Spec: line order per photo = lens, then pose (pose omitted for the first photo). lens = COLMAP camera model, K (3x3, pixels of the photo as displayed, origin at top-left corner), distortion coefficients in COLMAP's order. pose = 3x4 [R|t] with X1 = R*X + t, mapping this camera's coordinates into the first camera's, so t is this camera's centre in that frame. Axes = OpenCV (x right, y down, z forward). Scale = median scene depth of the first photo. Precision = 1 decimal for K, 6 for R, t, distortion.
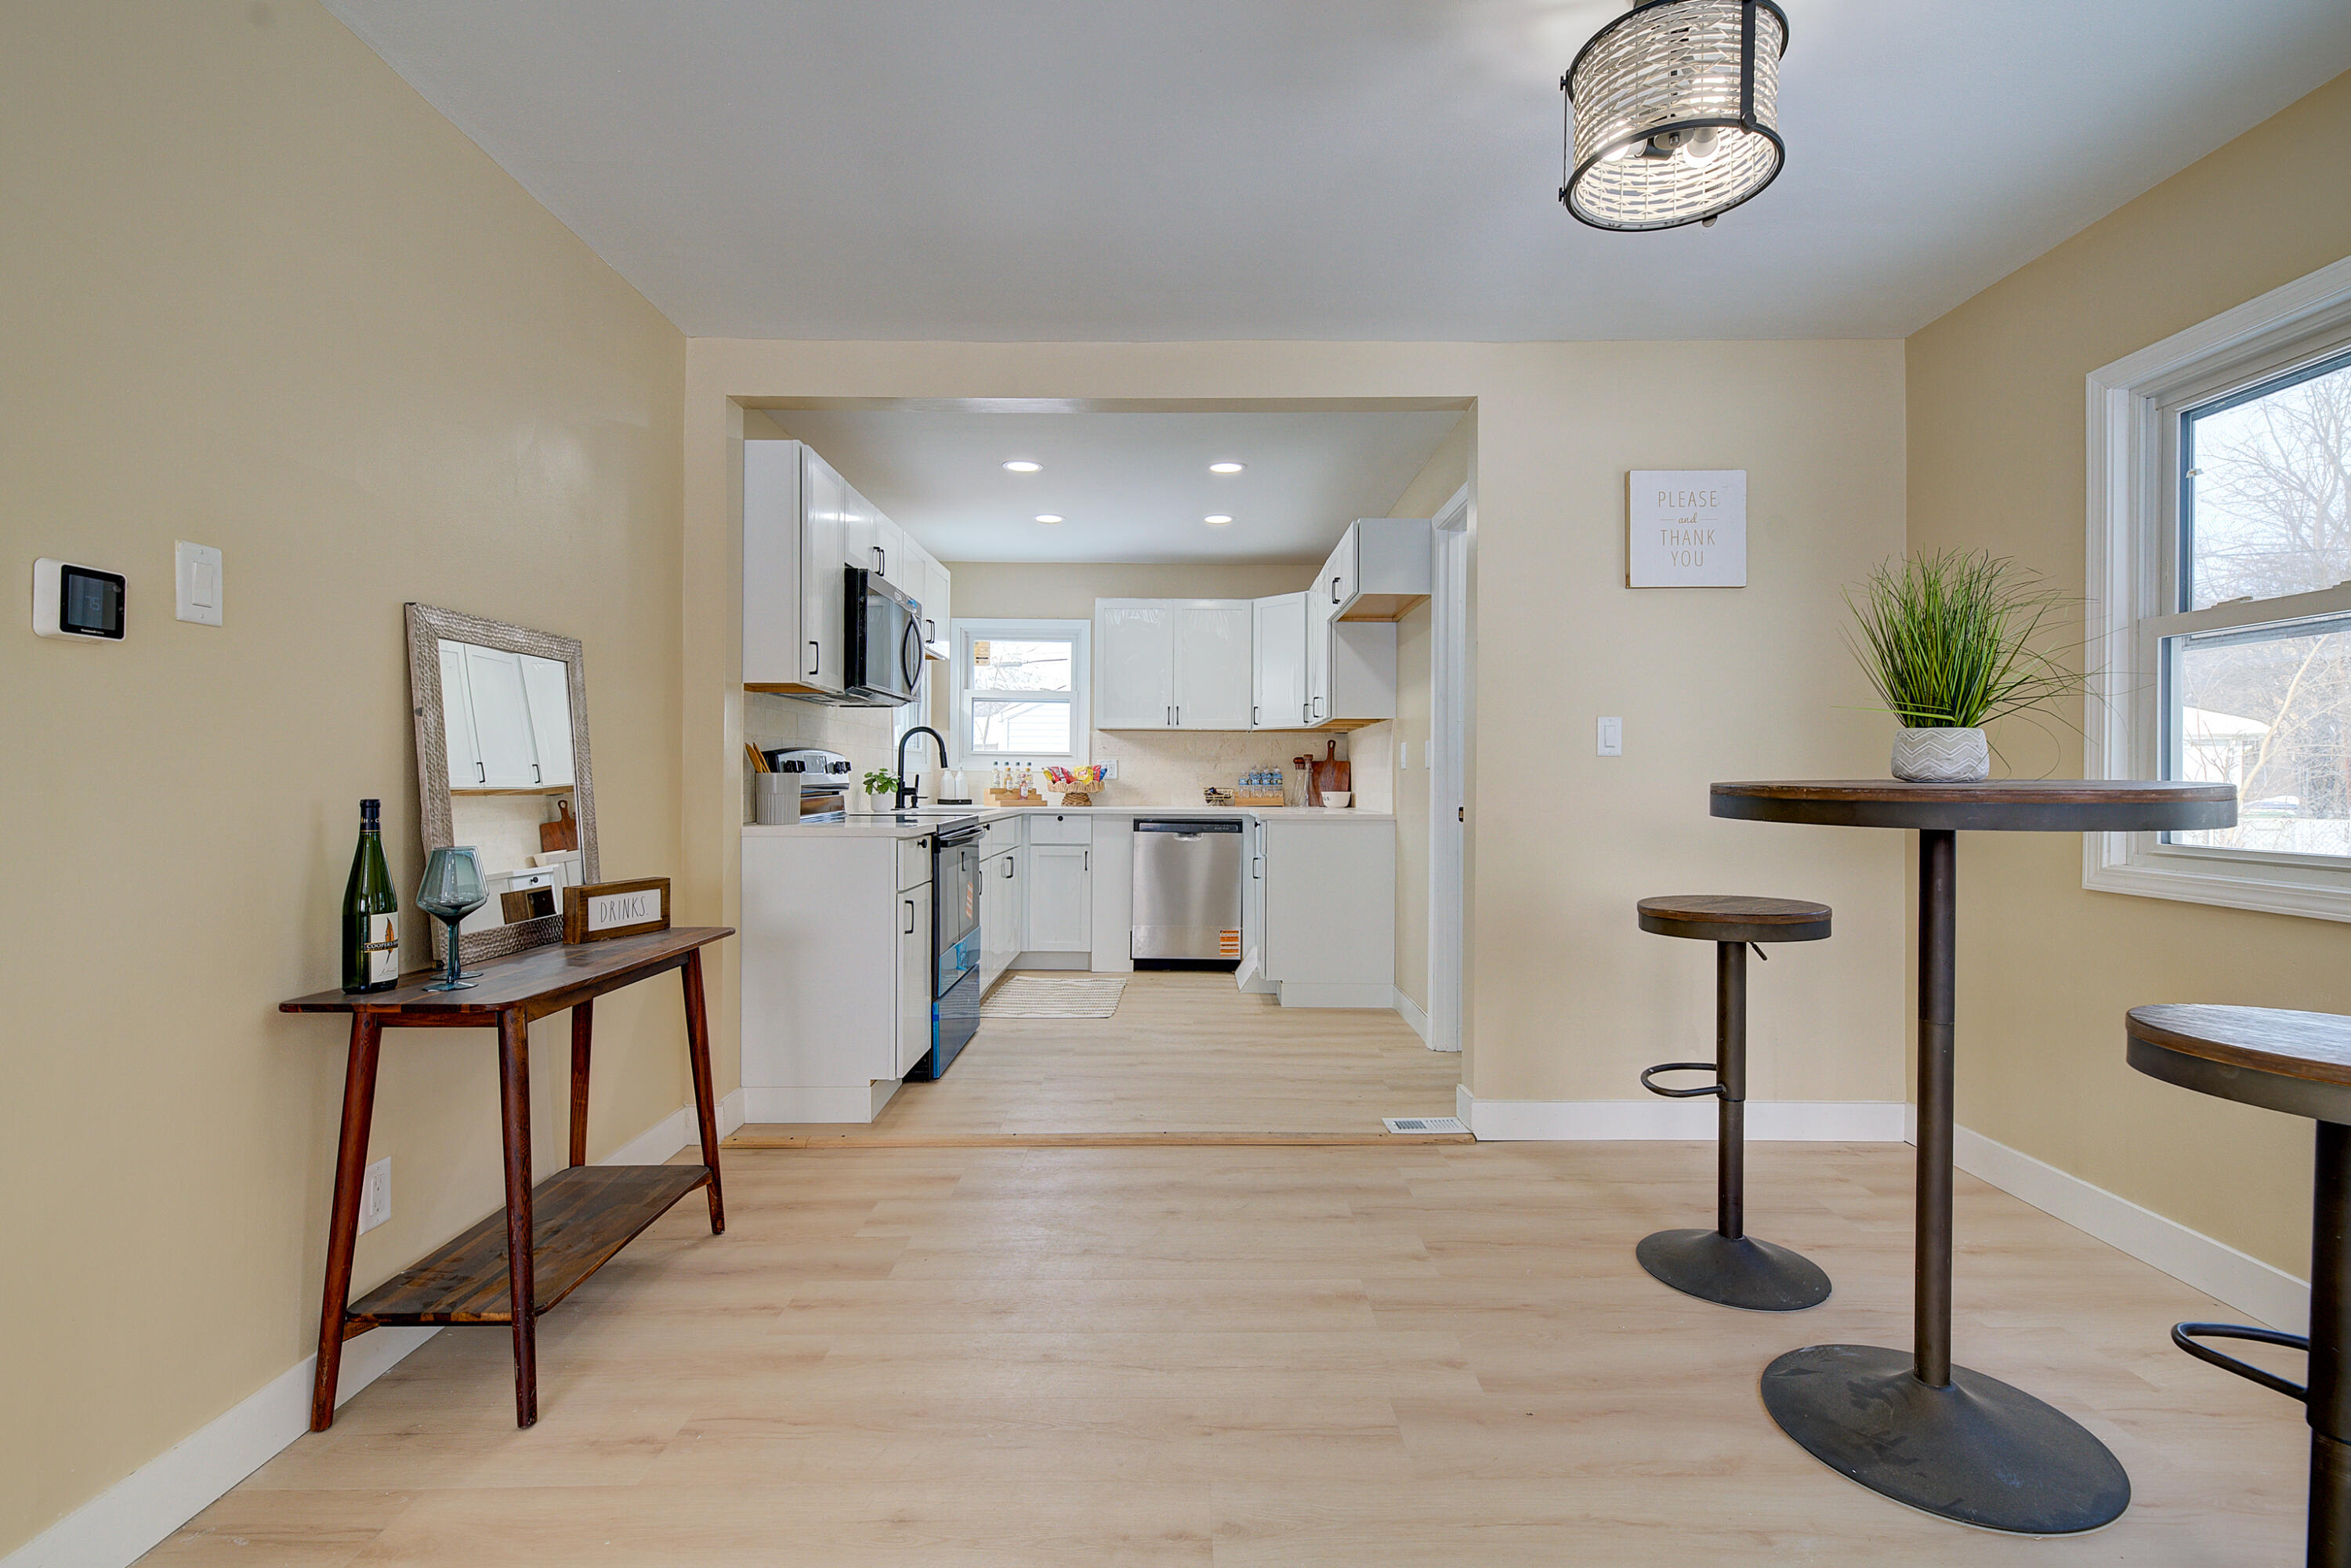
lens RADIAL K [[1068.3, 0, 1181.3], [0, 1068.3, 780.3], [0, 0, 1]] dist [0.001683, -0.000533]
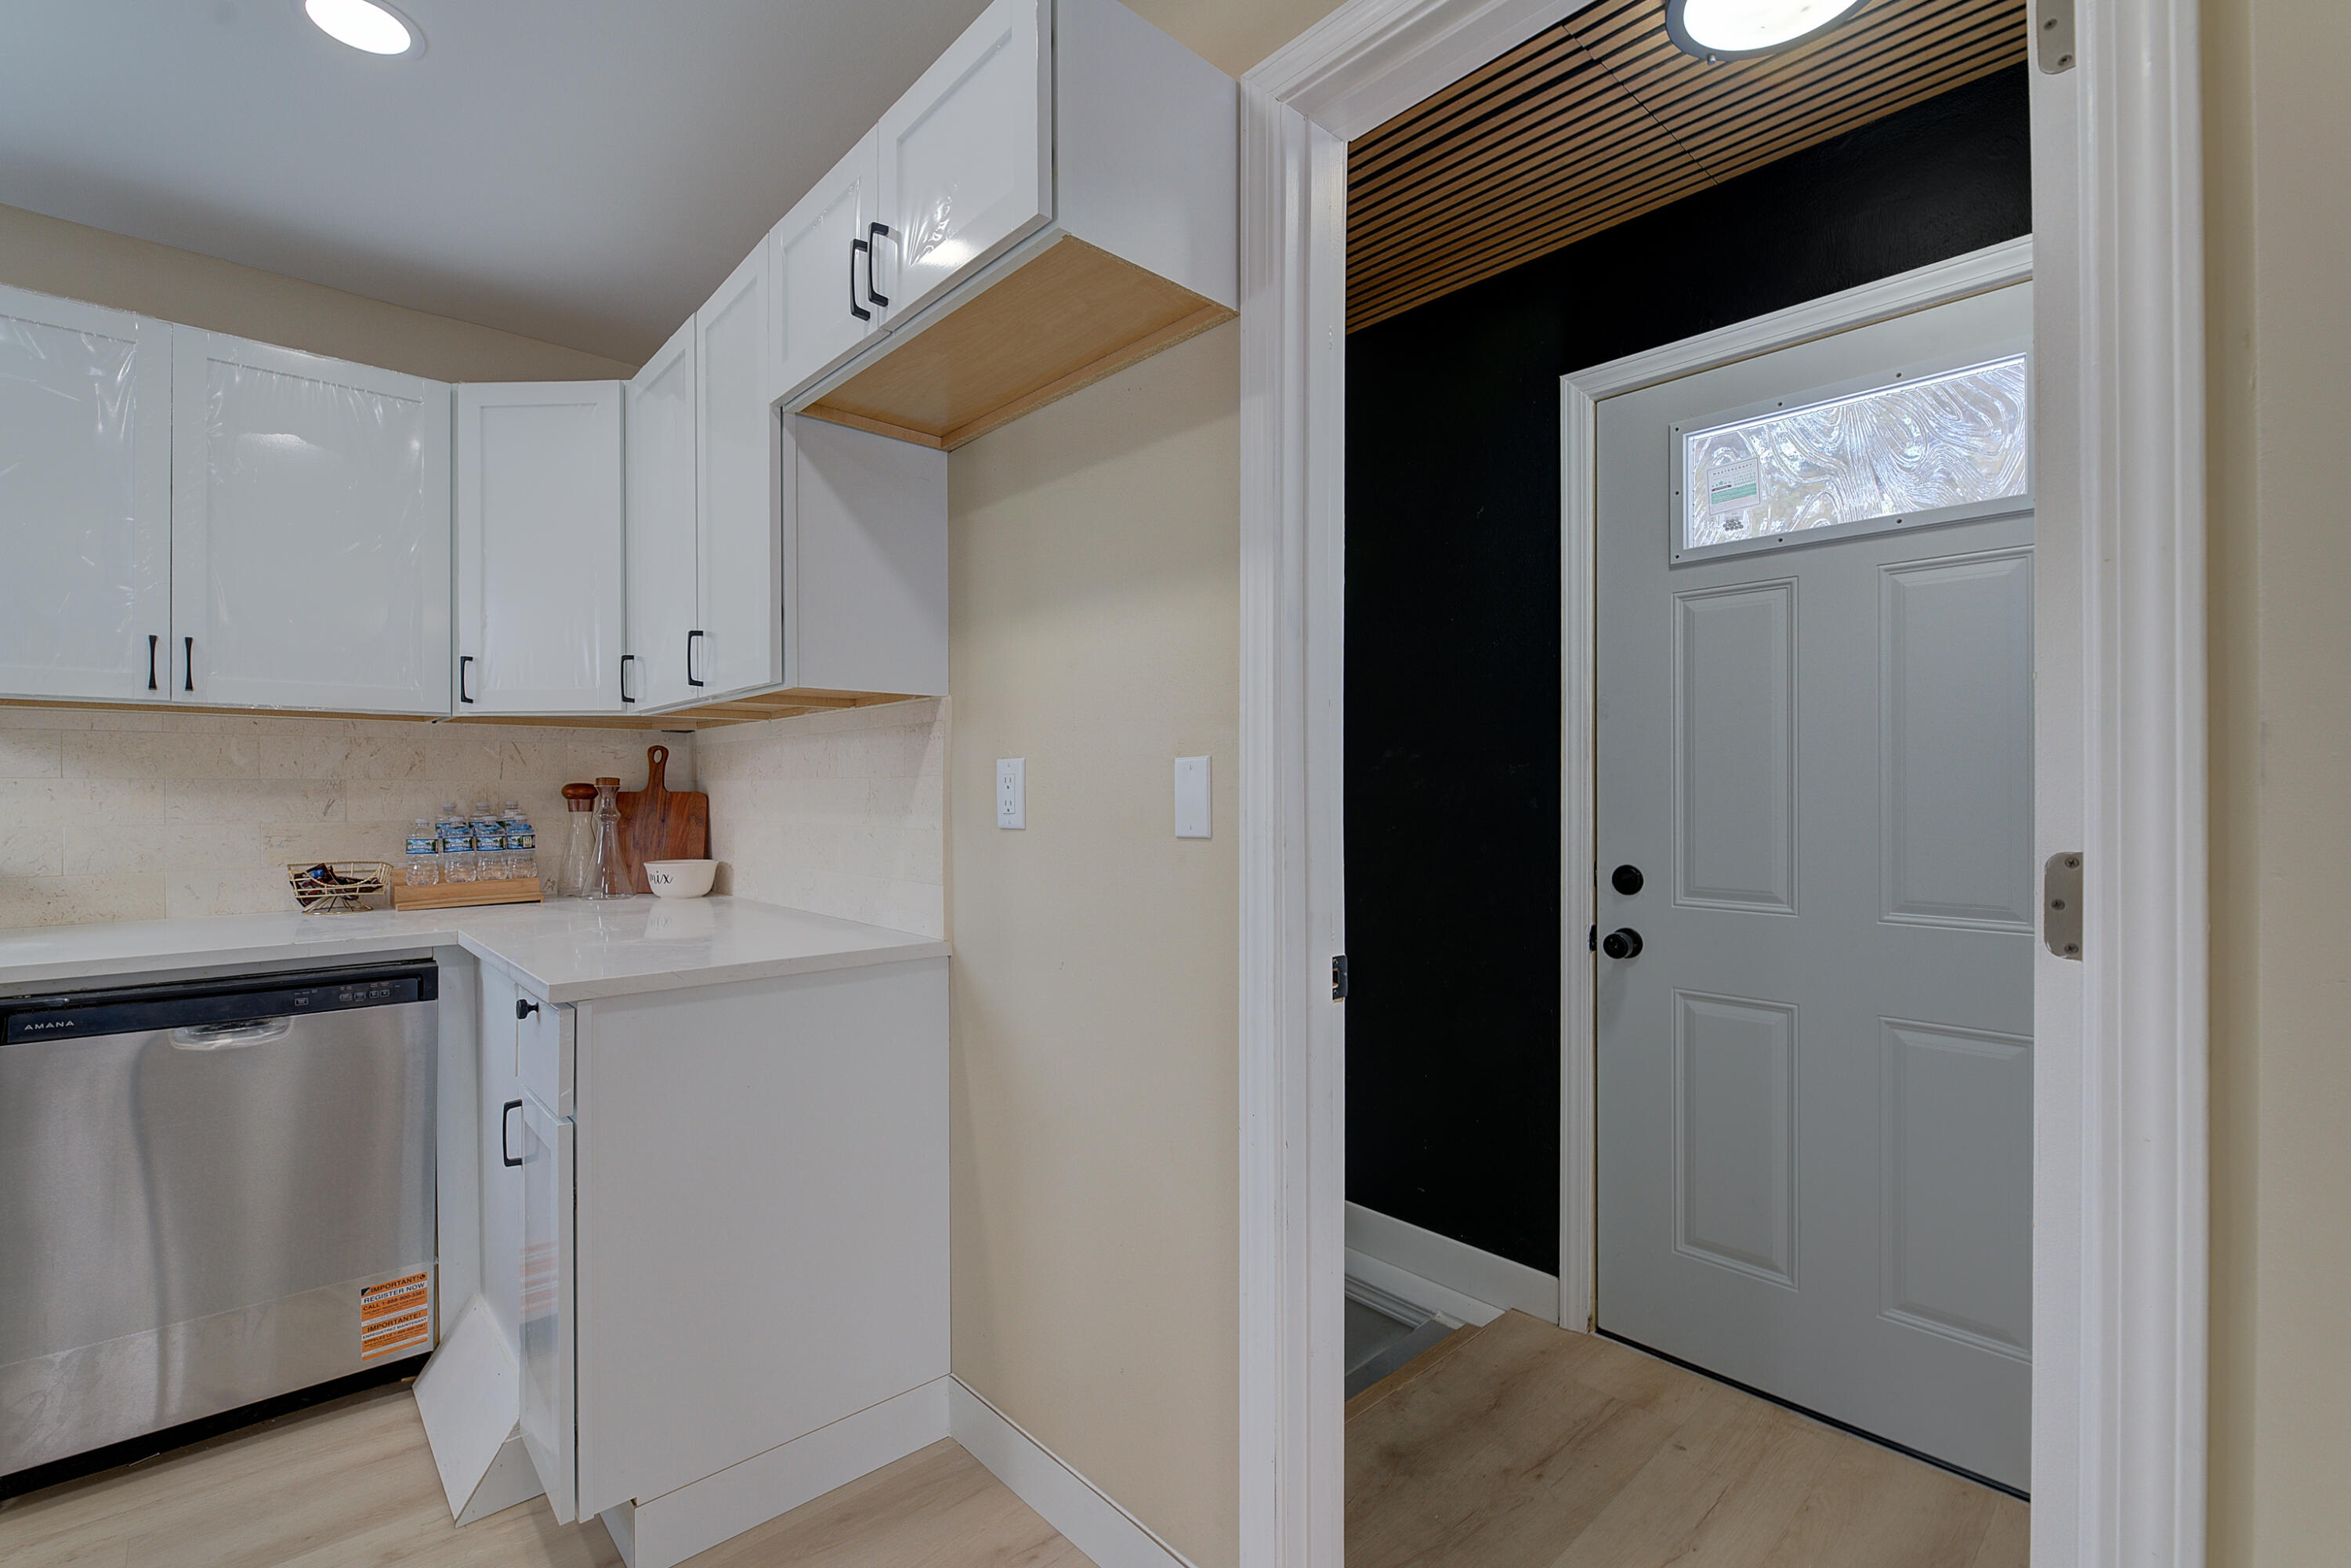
lens RADIAL K [[1027.6, 0, 1180.6], [0, 1027.6, 786.9], [0, 0, 1]] dist [0.001646, 0.000002]
pose [[0.732214, -0.004194, 0.681062, 0.004276], [0.005311, 0.999986, 0.000448, -0.019619], [-0.681054, 0.003289, 0.732226, 0.539237]]
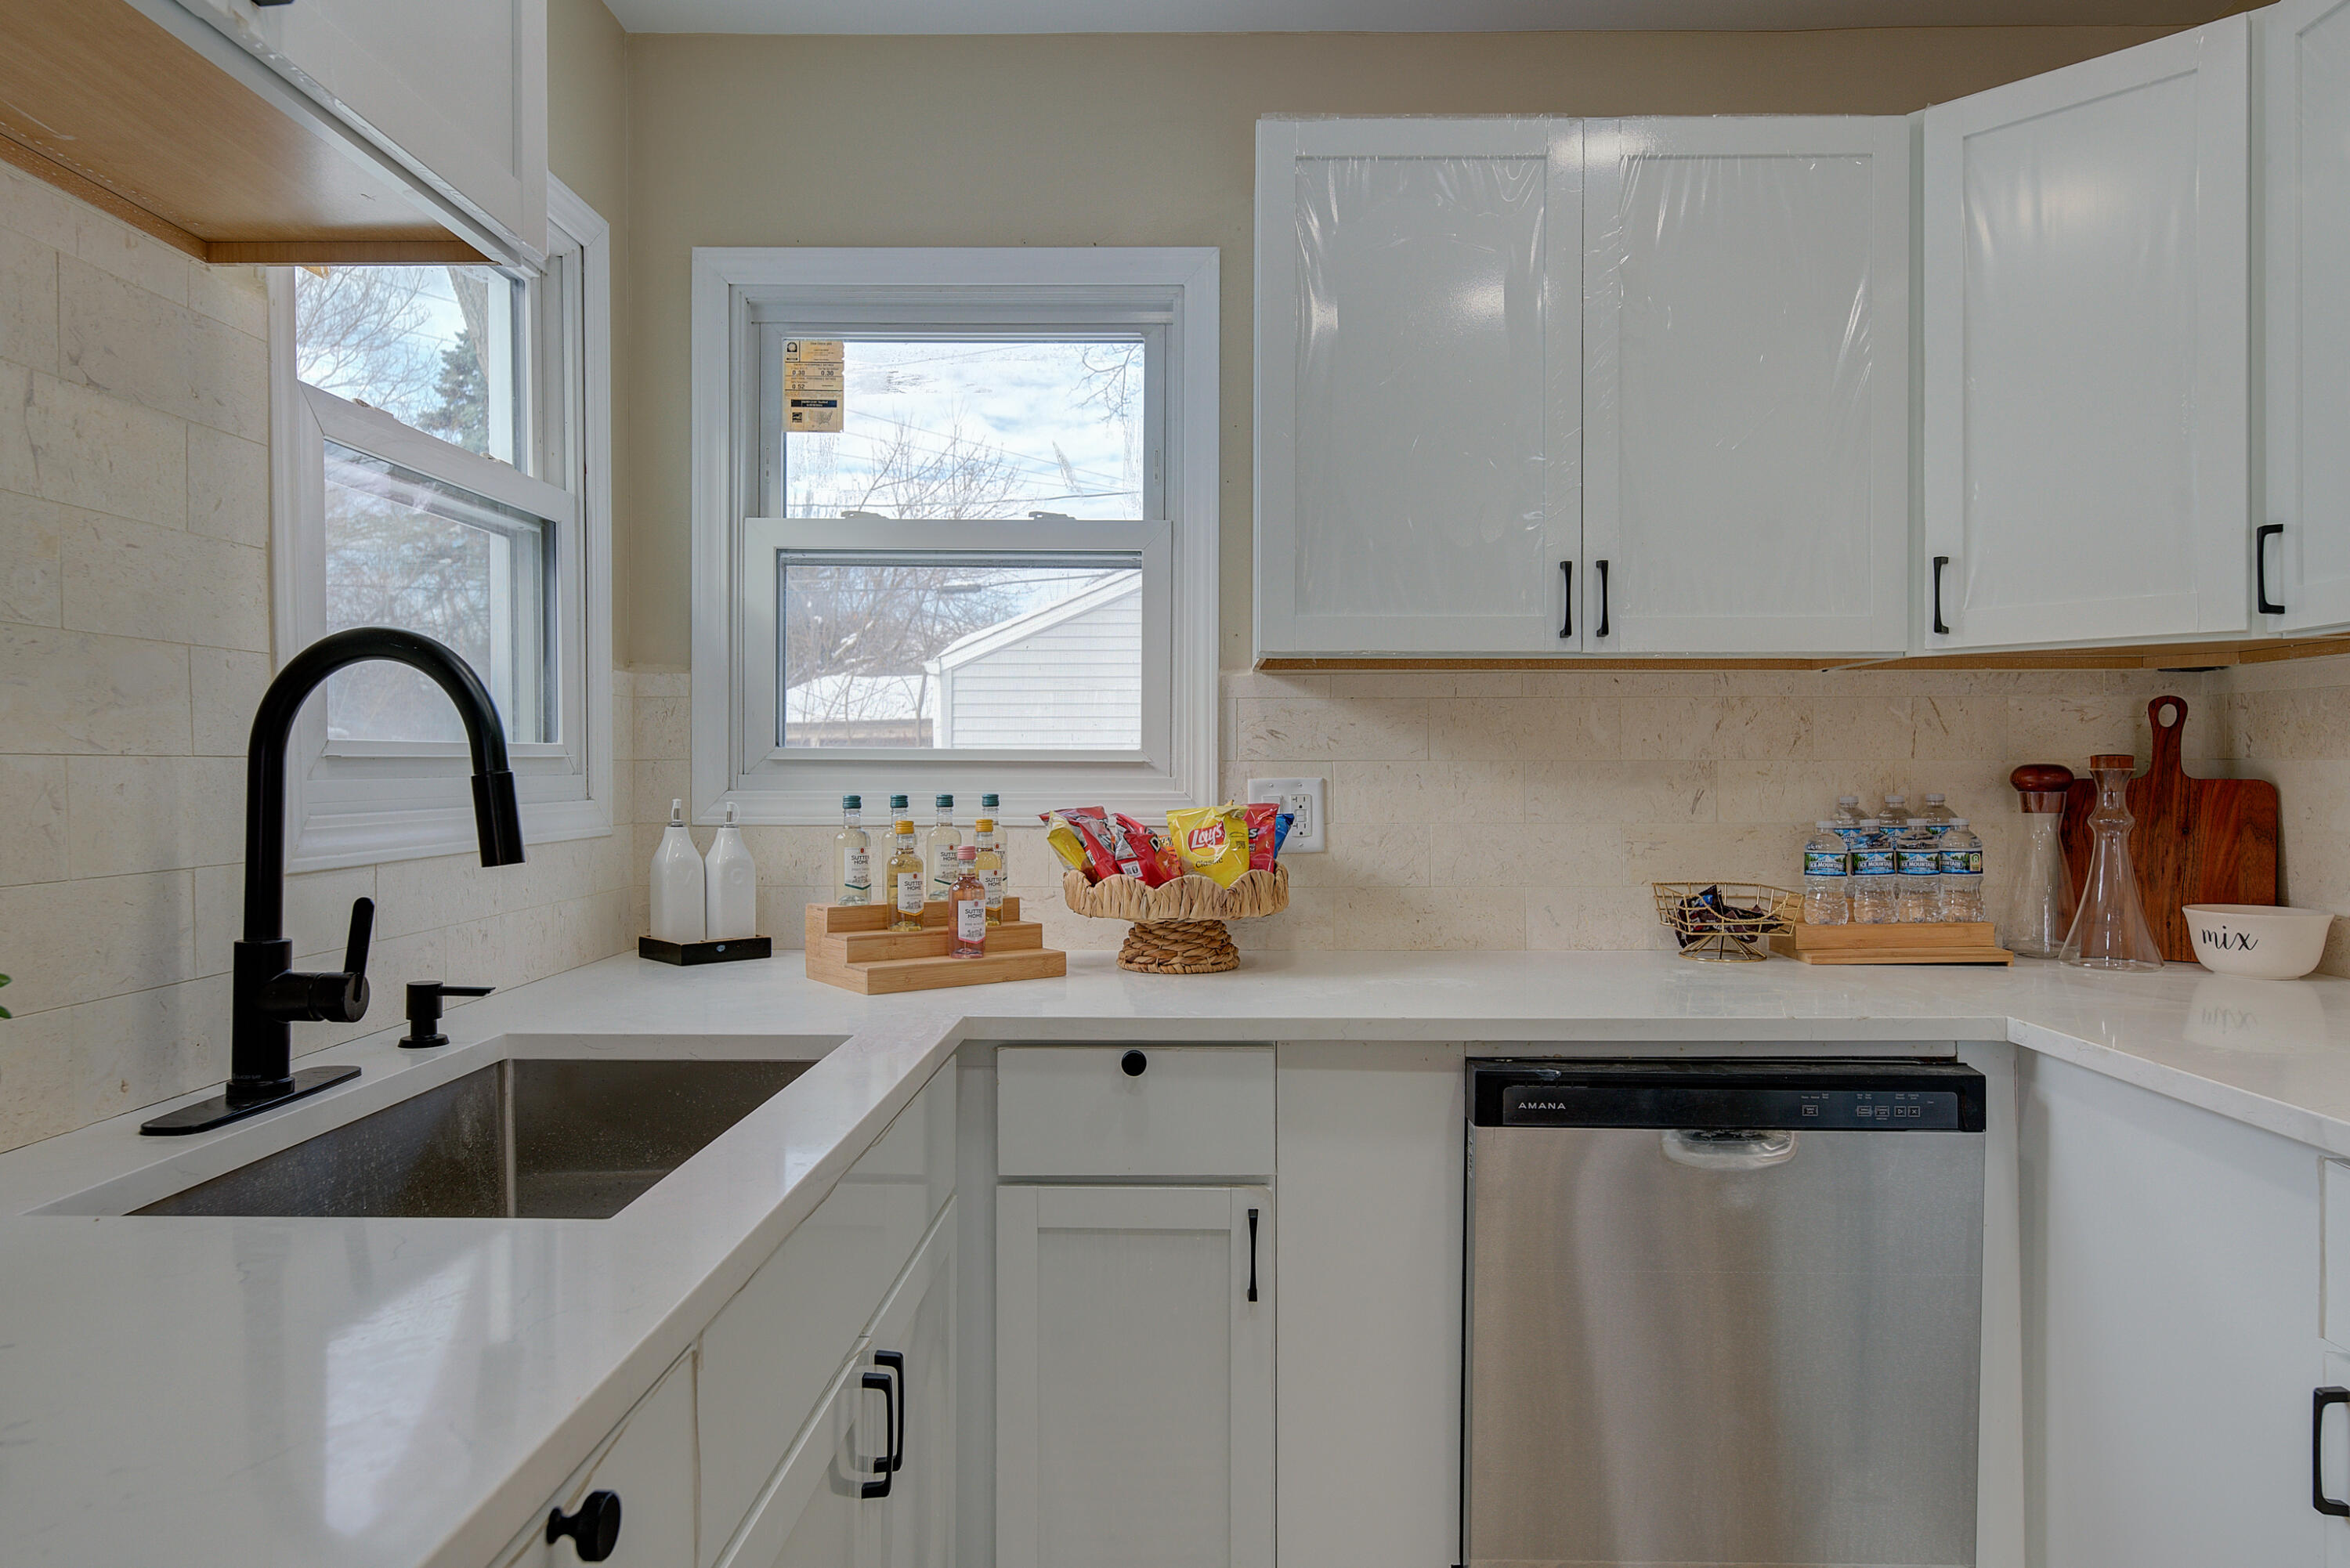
lens RADIAL K [[1525.8, 0, 1174.9], [0, 1525.8, 763.5], [0, 0, 1]] dist [-0.002414, -0.001431]
pose [[0.999678, -0.007171, -0.024347, -0.090956], [0.007092, 0.999969, -0.003303, -0.022790], [0.024370, 0.003129, 0.999698, 0.647754]]
